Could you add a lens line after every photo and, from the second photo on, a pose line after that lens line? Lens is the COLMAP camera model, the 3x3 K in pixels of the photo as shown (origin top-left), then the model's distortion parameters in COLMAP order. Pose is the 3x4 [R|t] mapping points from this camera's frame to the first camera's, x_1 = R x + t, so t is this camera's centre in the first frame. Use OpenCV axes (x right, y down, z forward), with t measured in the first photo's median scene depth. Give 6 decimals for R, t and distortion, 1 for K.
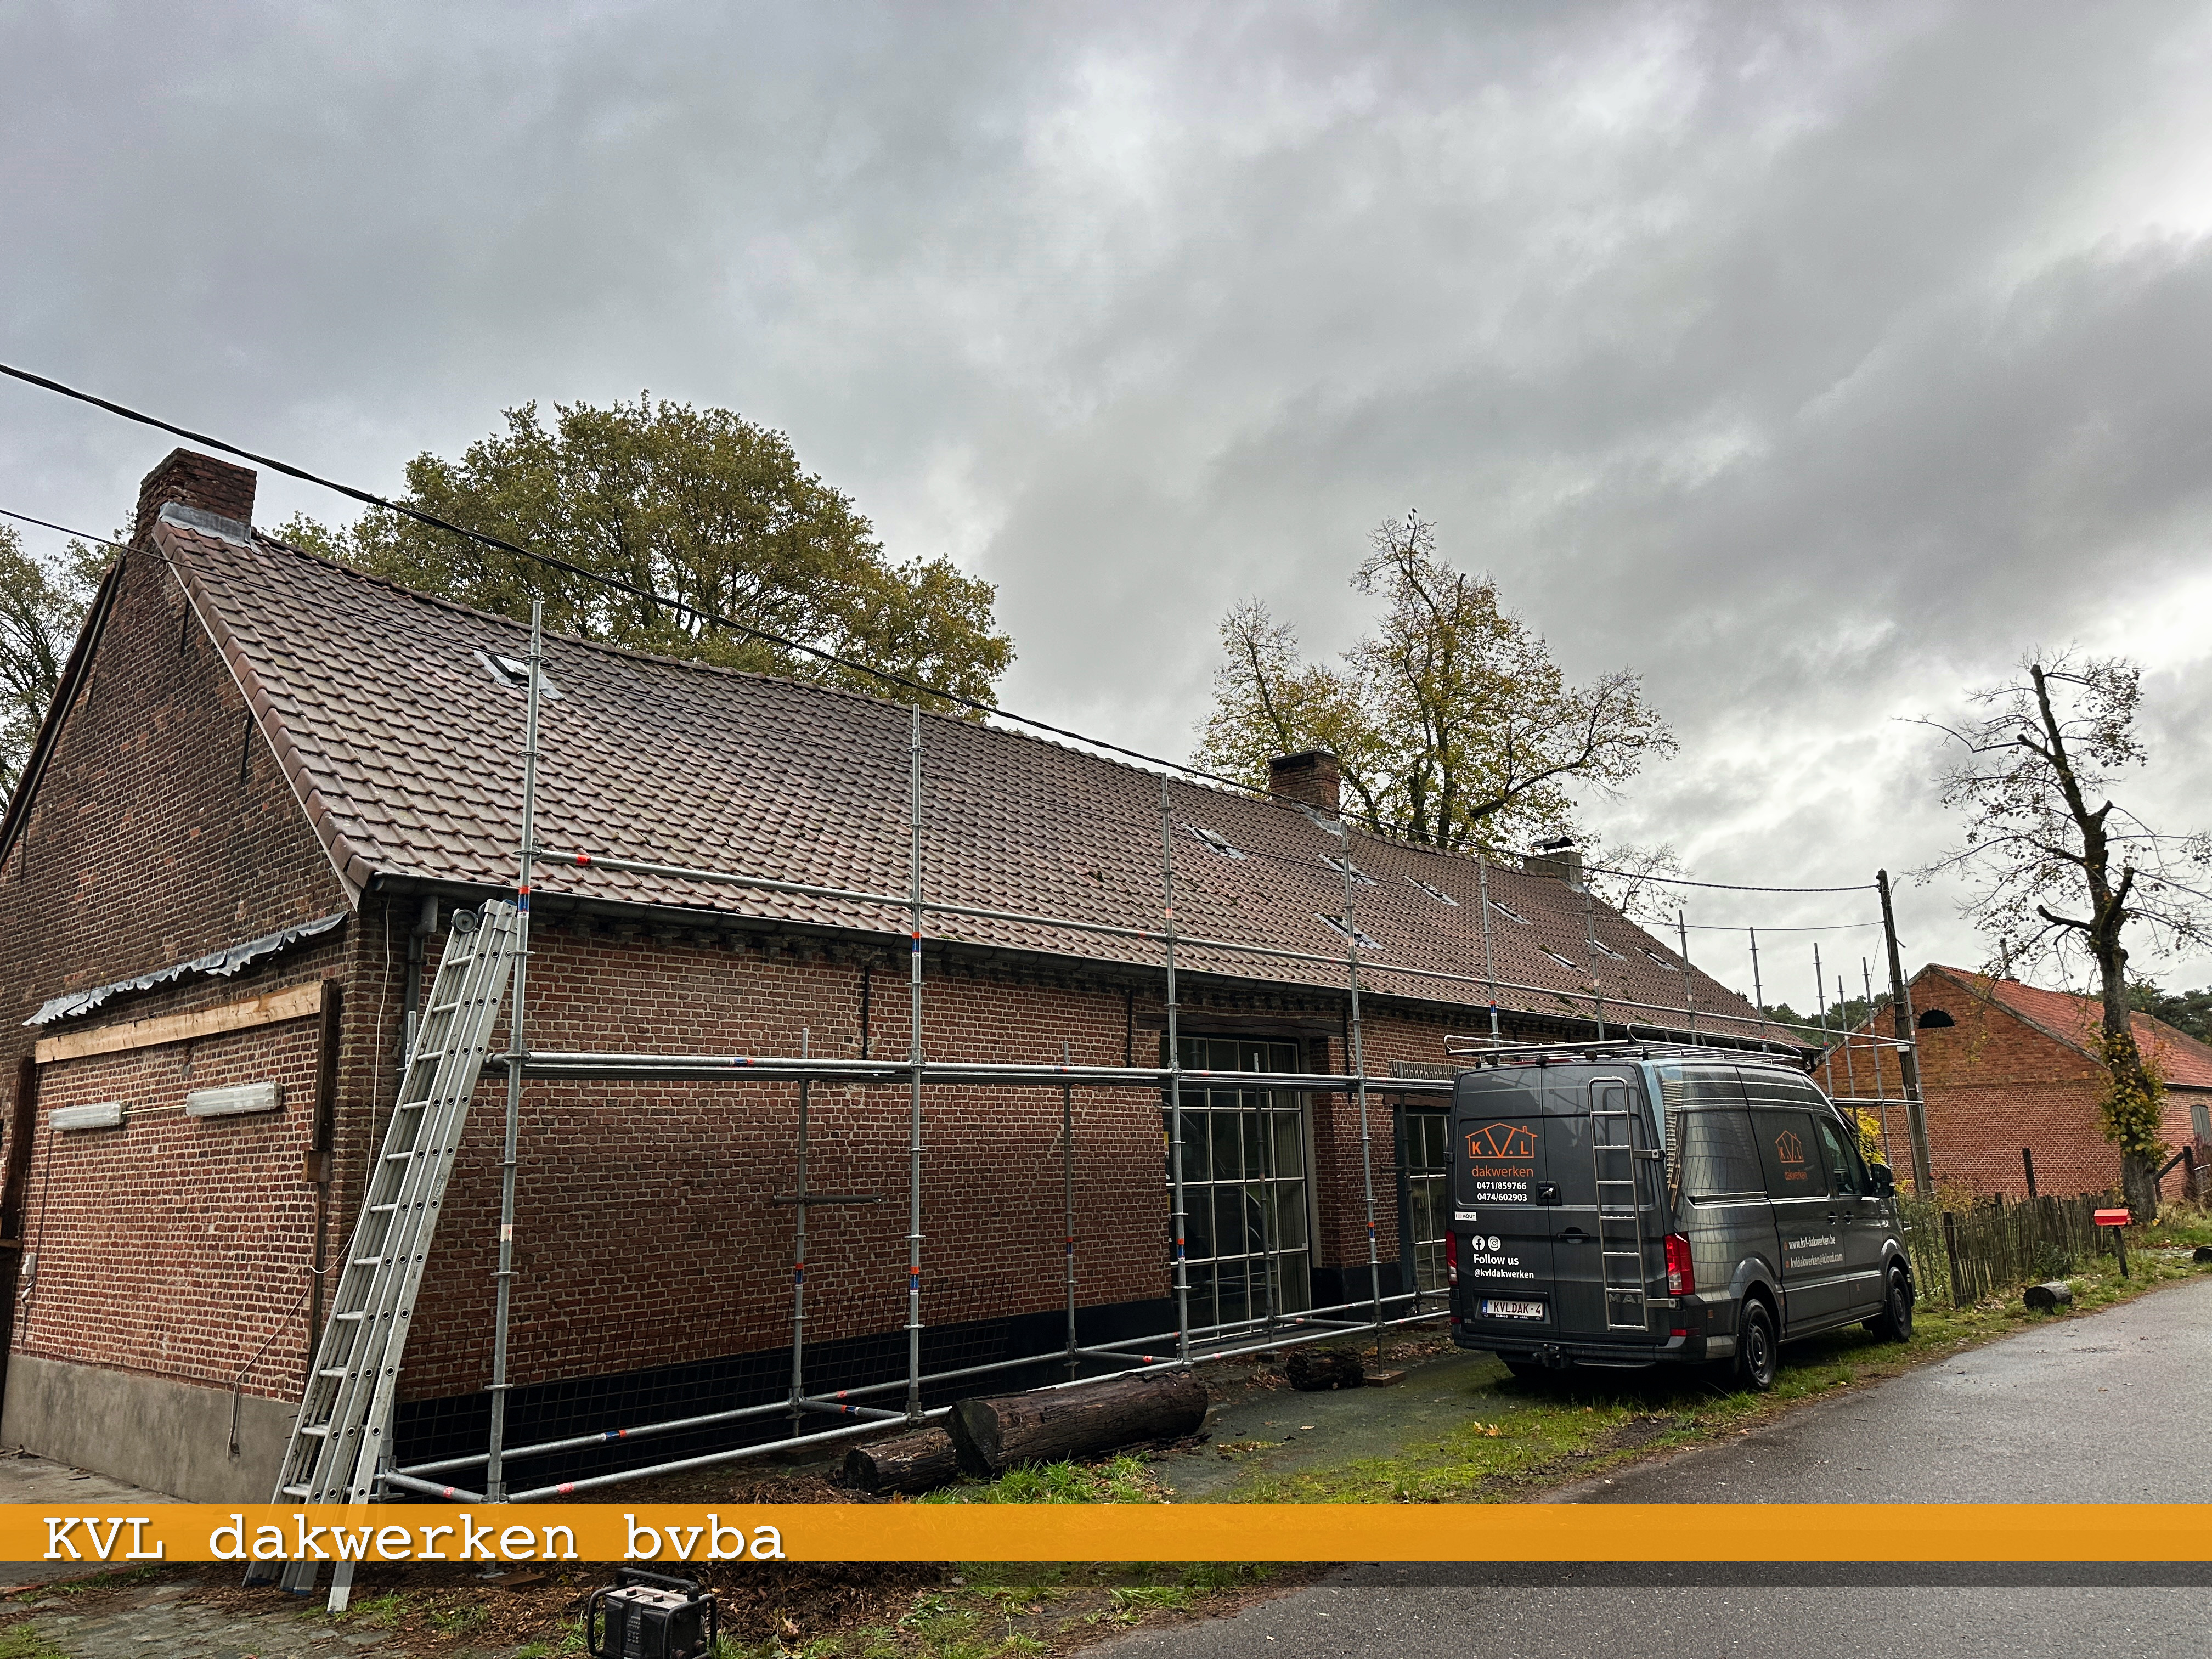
lens RADIAL K [[1551.6, 0, 1106.0], [0, 1551.6, 829.5], [0, 0, 1]] dist [0.152794, -0.205148]
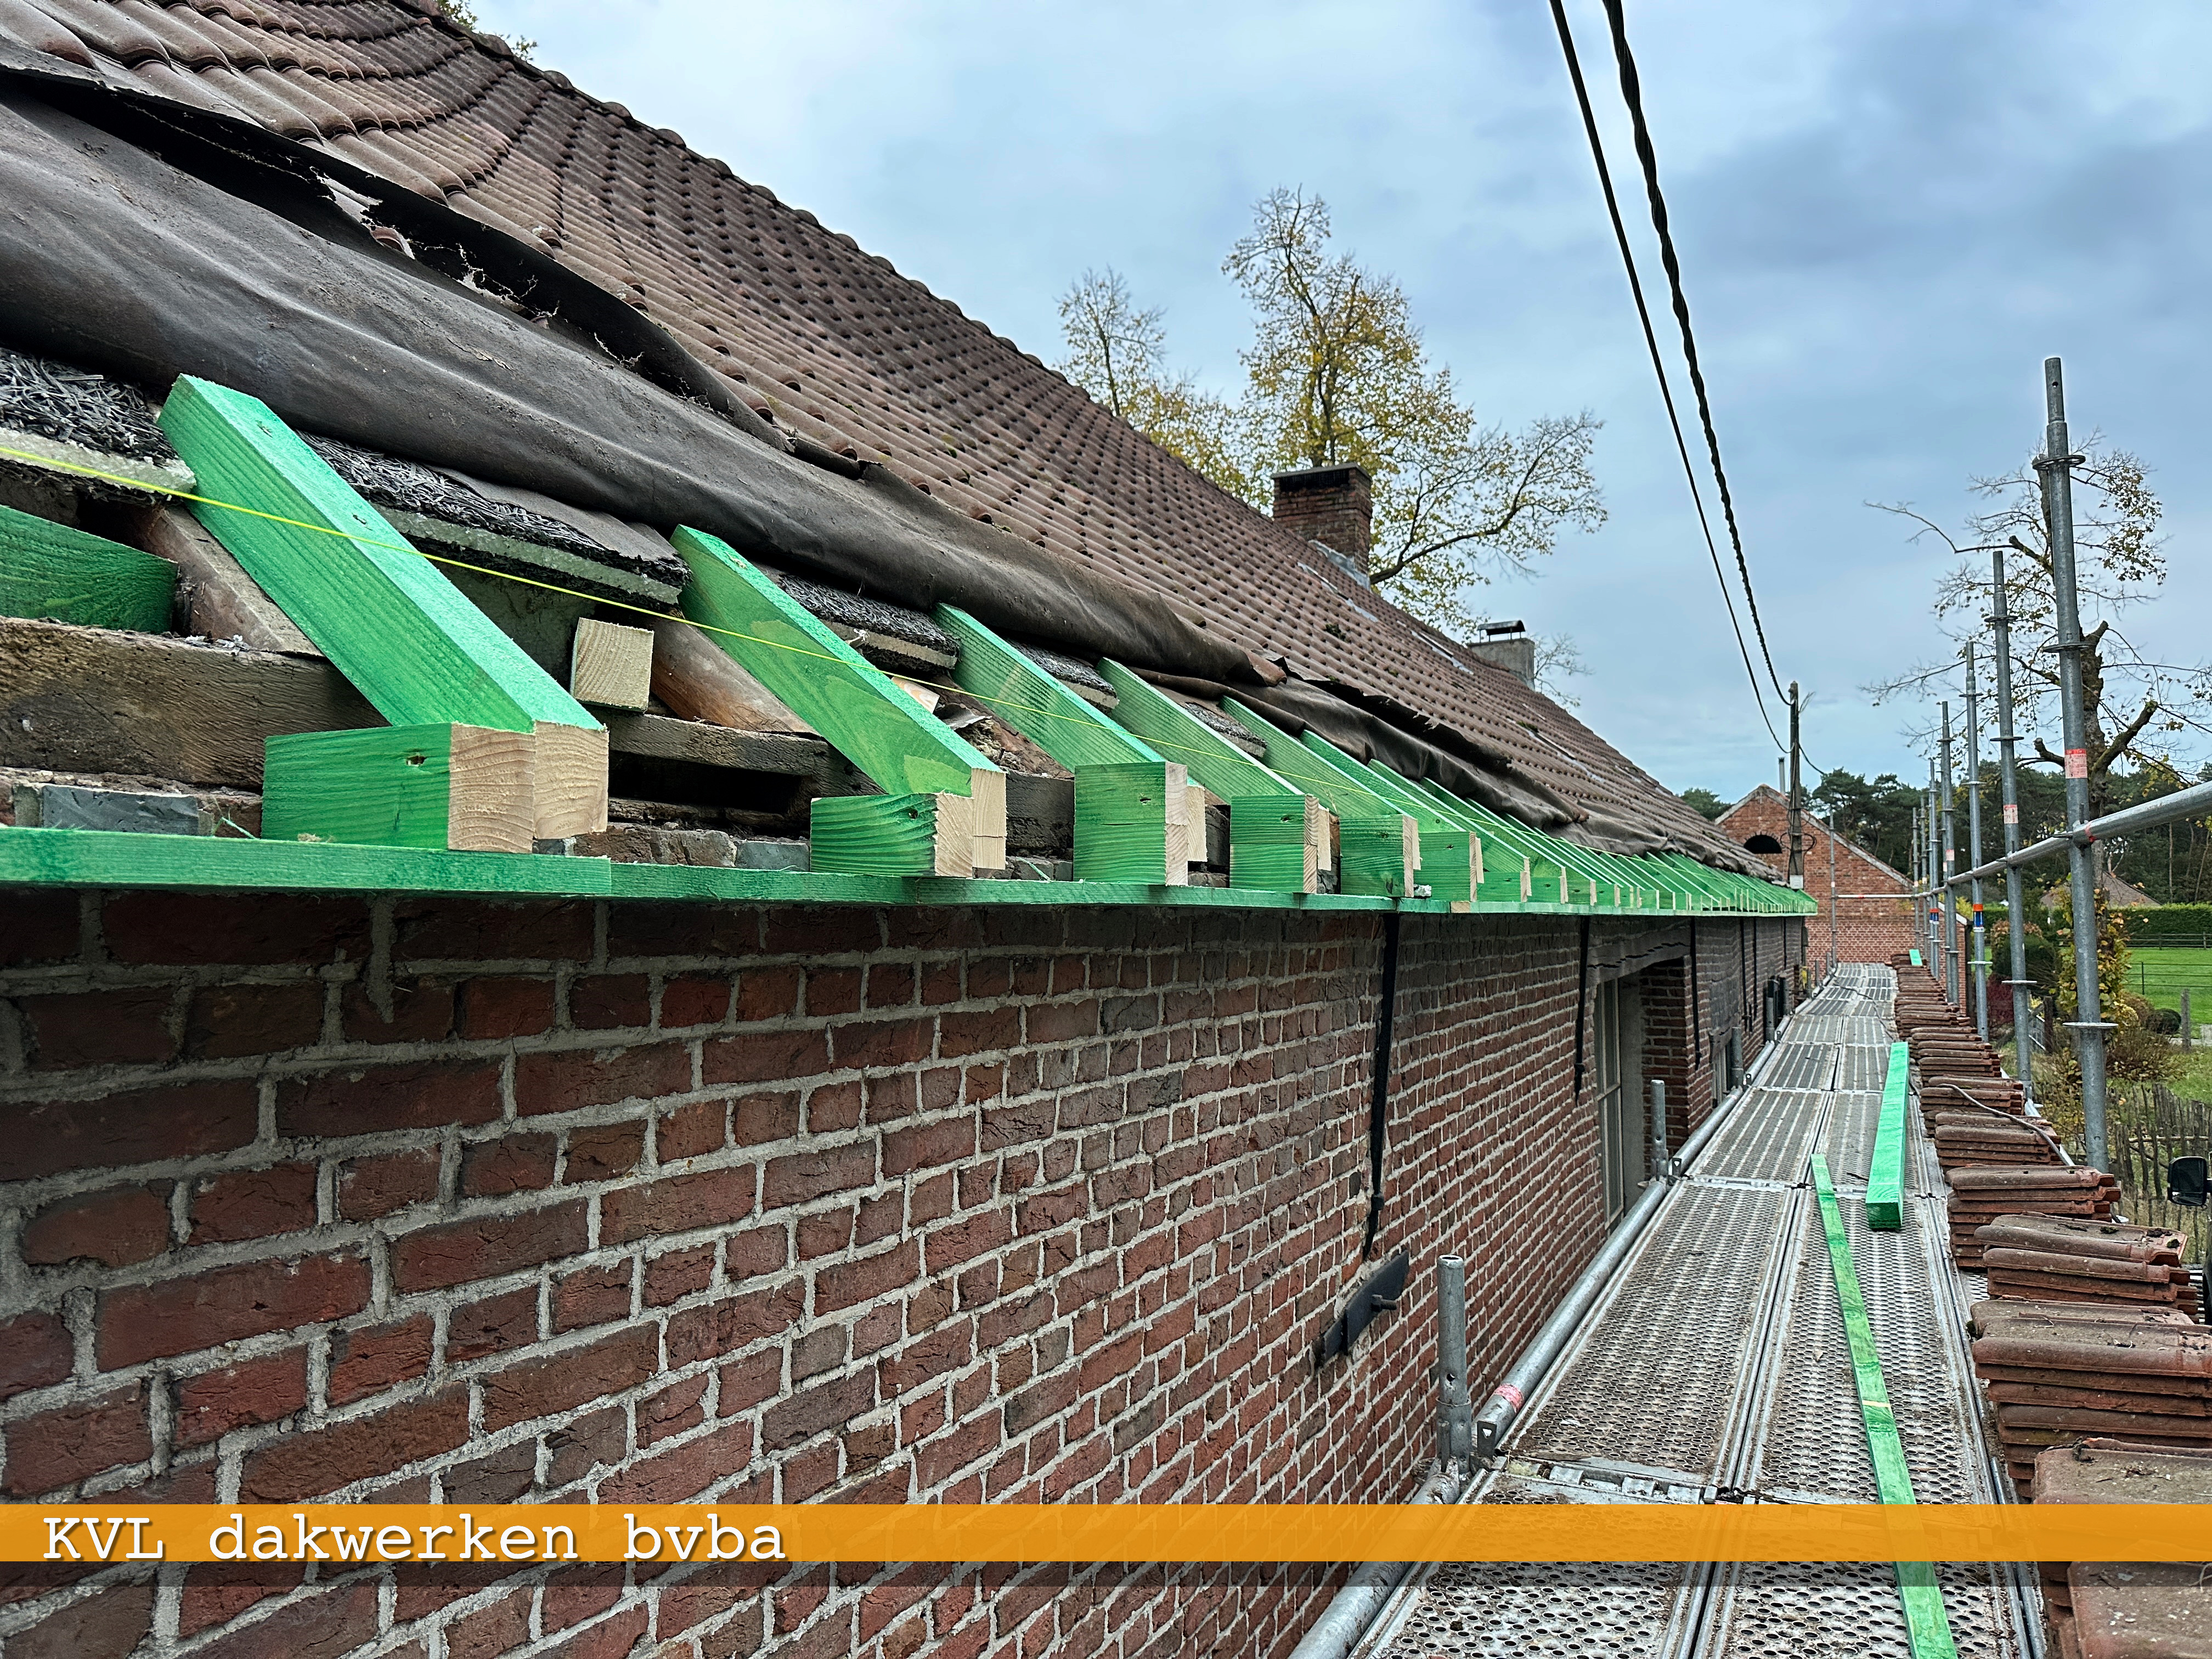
lens RADIAL K [[1551.6, 0, 1106.0], [0, 1551.6, 829.5], [0, 0, 1]] dist [0.152794, -0.205148]
pose [[0.968484, 0.041967, 0.245515, -0.103900], [-0.078472, 0.986916, 0.140848, 0.014143], [-0.236392, -0.155675, 0.959106, 0.283176]]
